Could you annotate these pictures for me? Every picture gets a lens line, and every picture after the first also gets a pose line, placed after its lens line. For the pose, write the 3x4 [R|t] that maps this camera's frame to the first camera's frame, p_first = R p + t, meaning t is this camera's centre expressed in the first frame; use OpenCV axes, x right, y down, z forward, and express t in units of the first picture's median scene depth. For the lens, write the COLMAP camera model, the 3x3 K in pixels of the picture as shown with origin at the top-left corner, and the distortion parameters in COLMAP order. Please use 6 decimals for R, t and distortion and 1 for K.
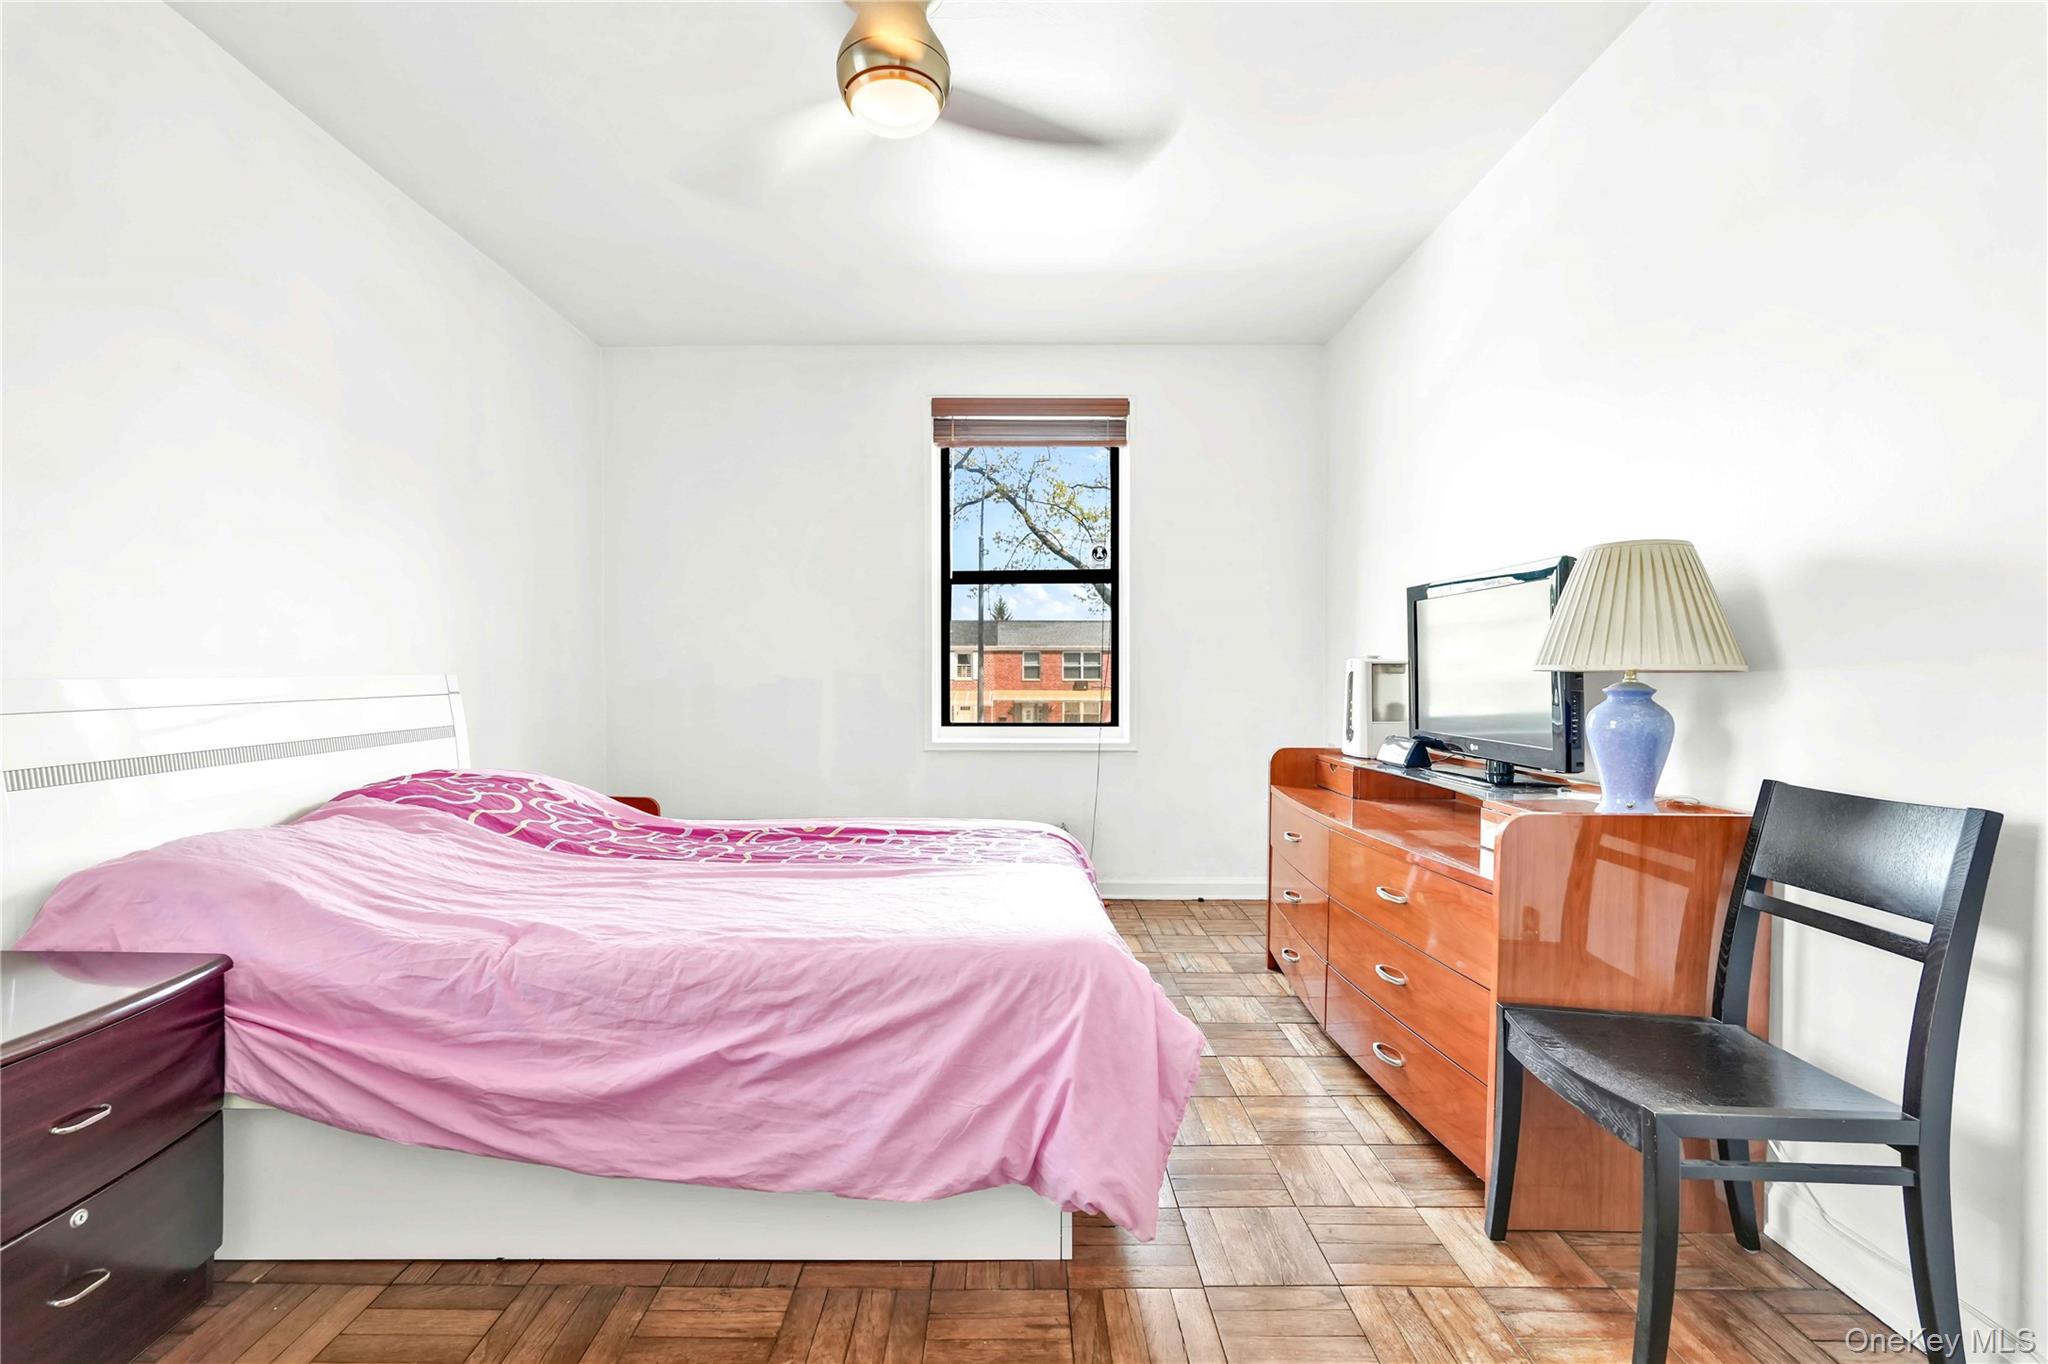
lens RADIAL K [[909.9, 0, 1020.3], [0, 909.9, 680.6], [0, 0, 1]] dist [-0.018187, 0.009959]
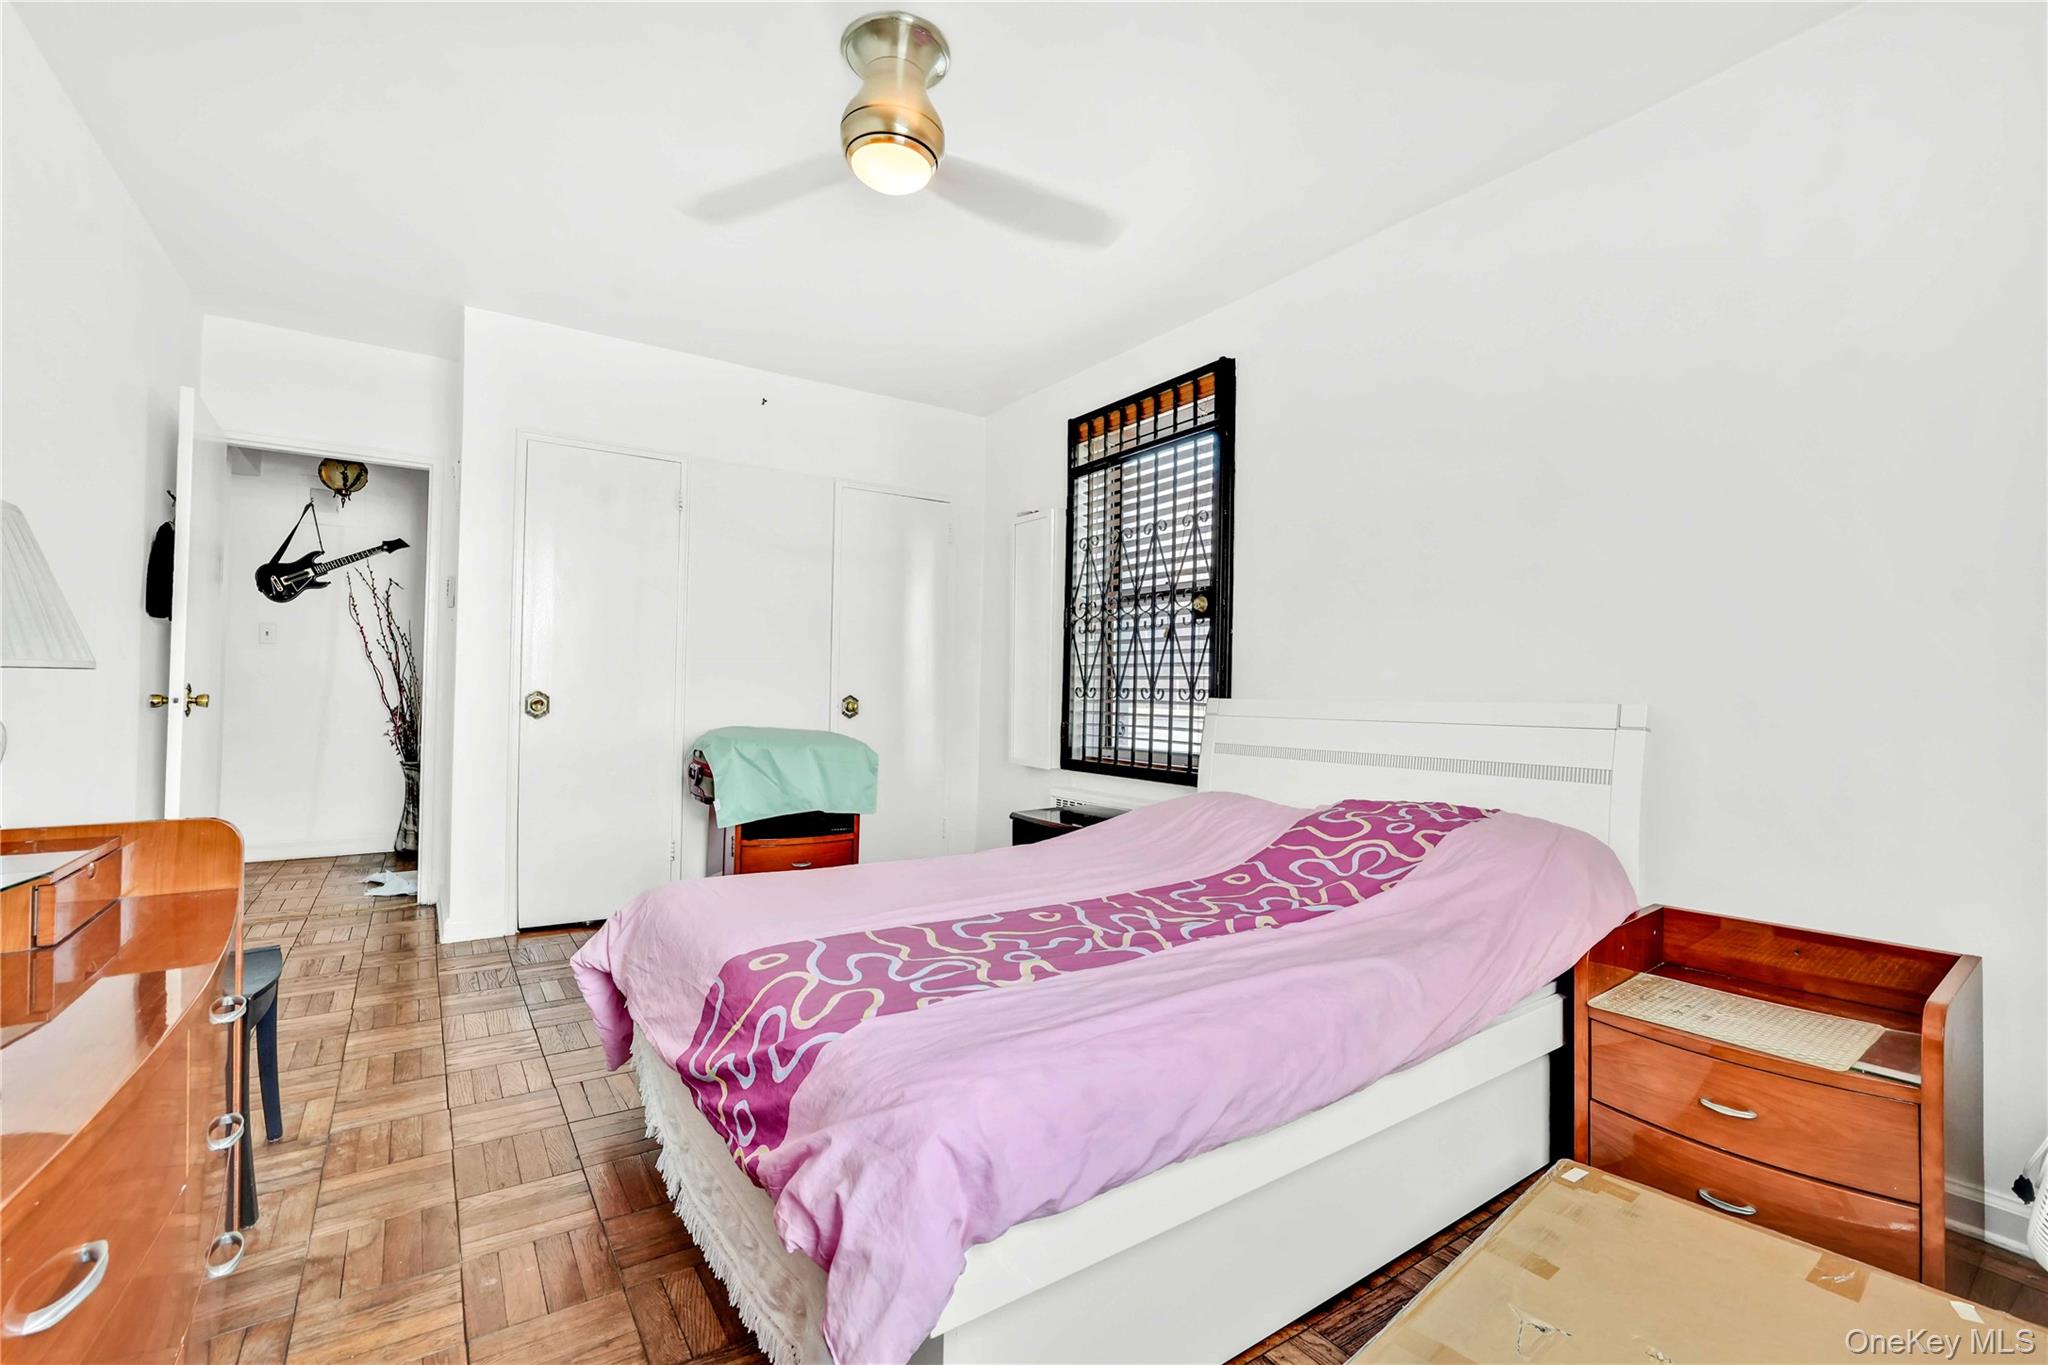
lens RADIAL K [[891.0, 0, 1025.6], [0, 891.0, 682.3], [0, 0, 1]] dist [-0.017602, 0.009140]
pose [[-0.820870, -0.014851, -0.570922, 0.384030], [-0.016062, 0.999867, -0.002915, -0.027320], [0.570889, 0.006777, -0.820999, 2.535759]]
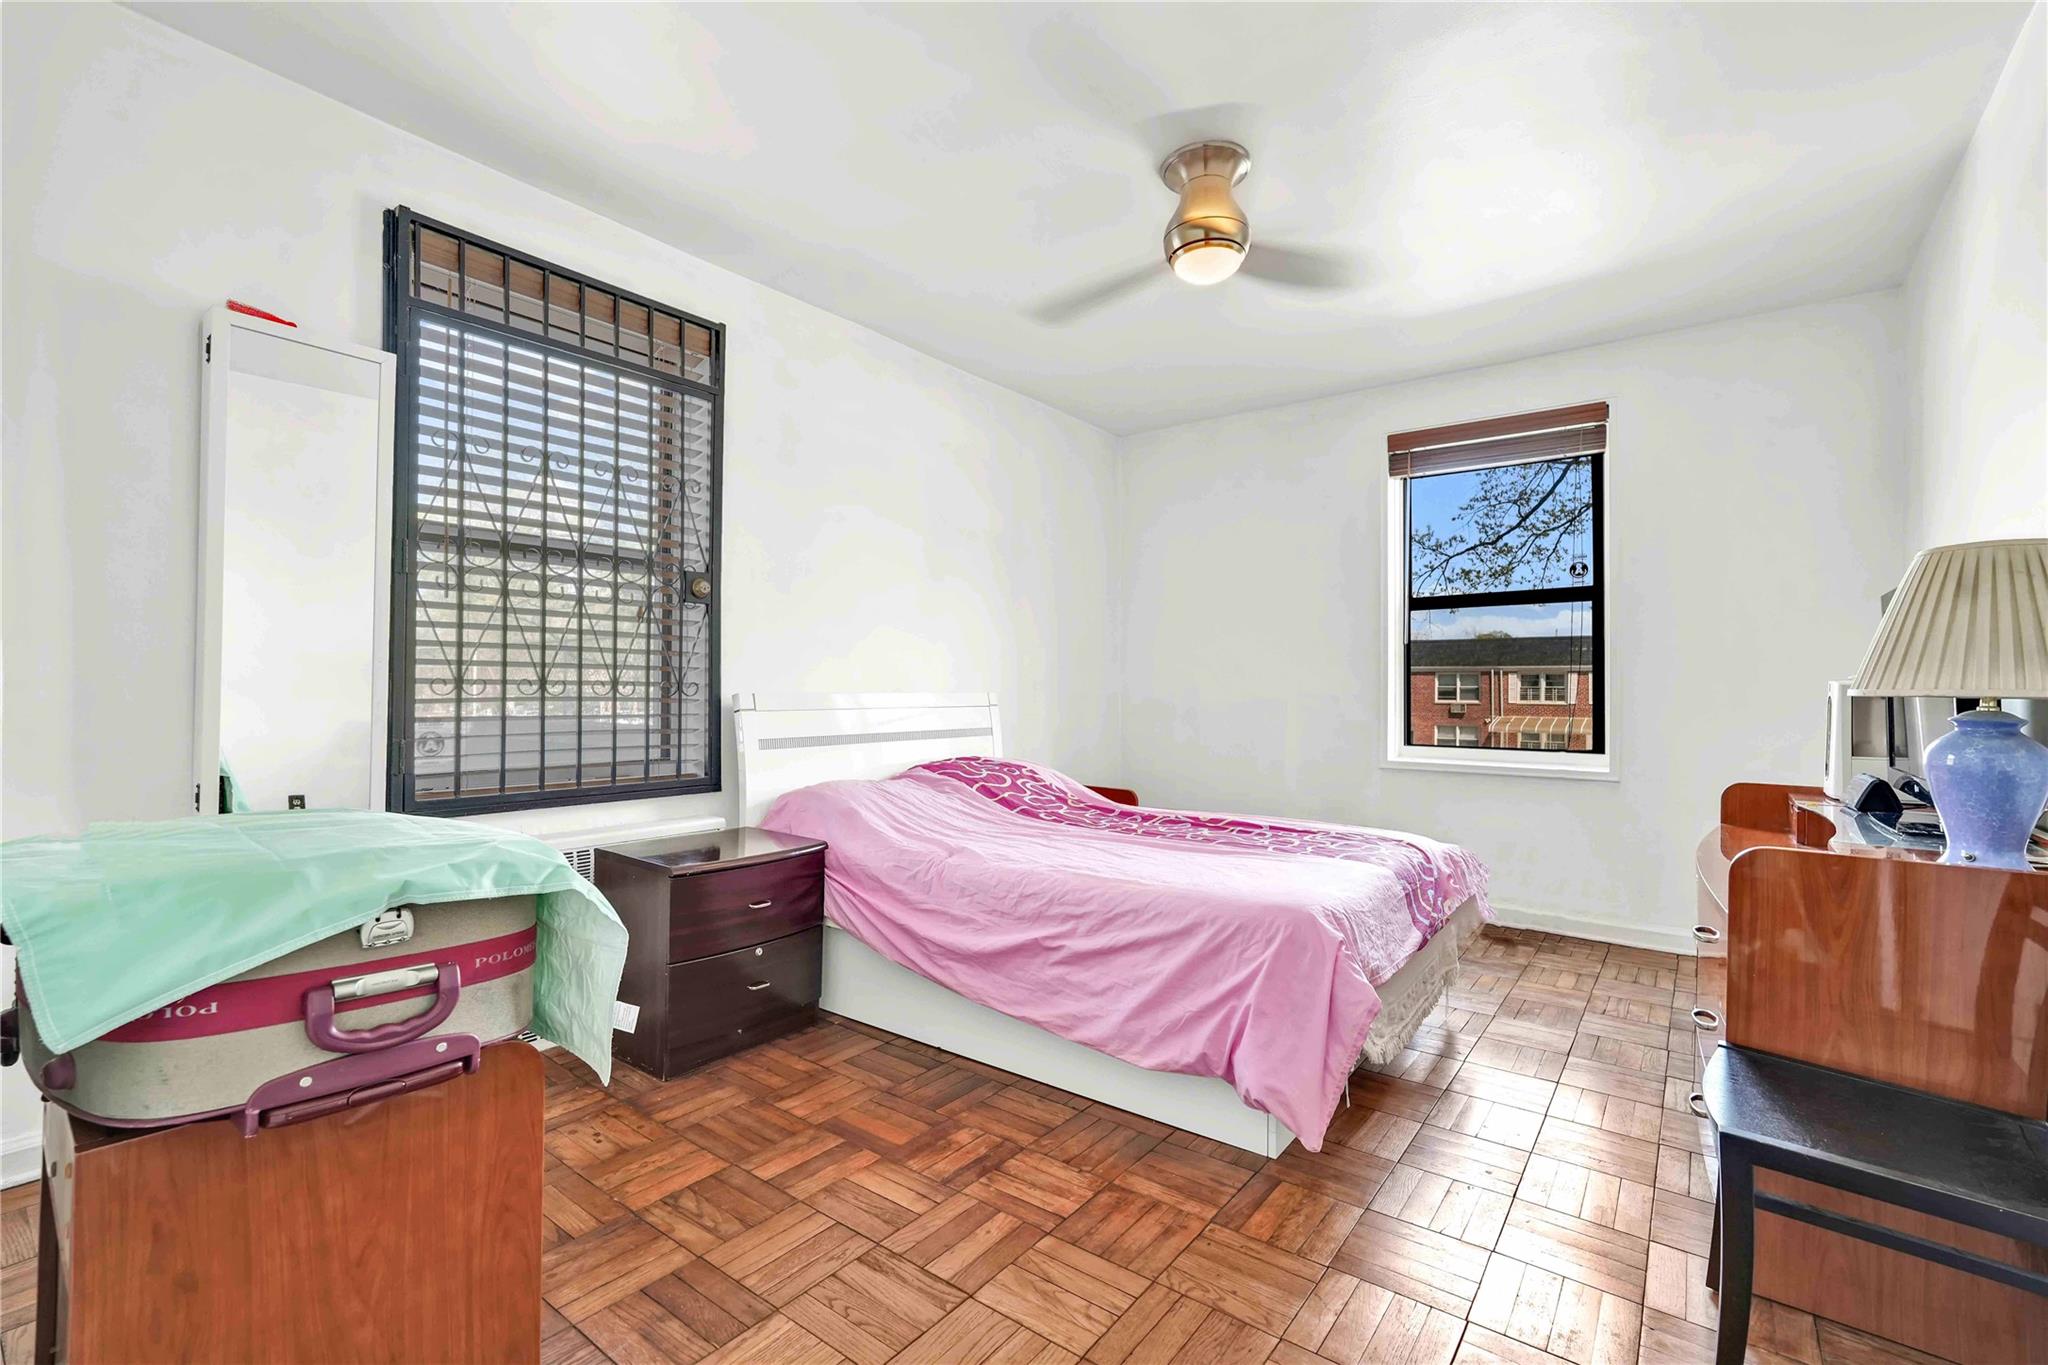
lens RADIAL K [[891.0, 0, 1025.6], [0, 891.0, 682.3], [0, 0, 1]] dist [-0.017602, 0.009140]
pose [[0.798411, 0.000398, -0.602113, 0.530702], [-0.013585, 0.999757, -0.017354, 0.001303], [0.601960, 0.022035, 0.798222, -0.214391]]
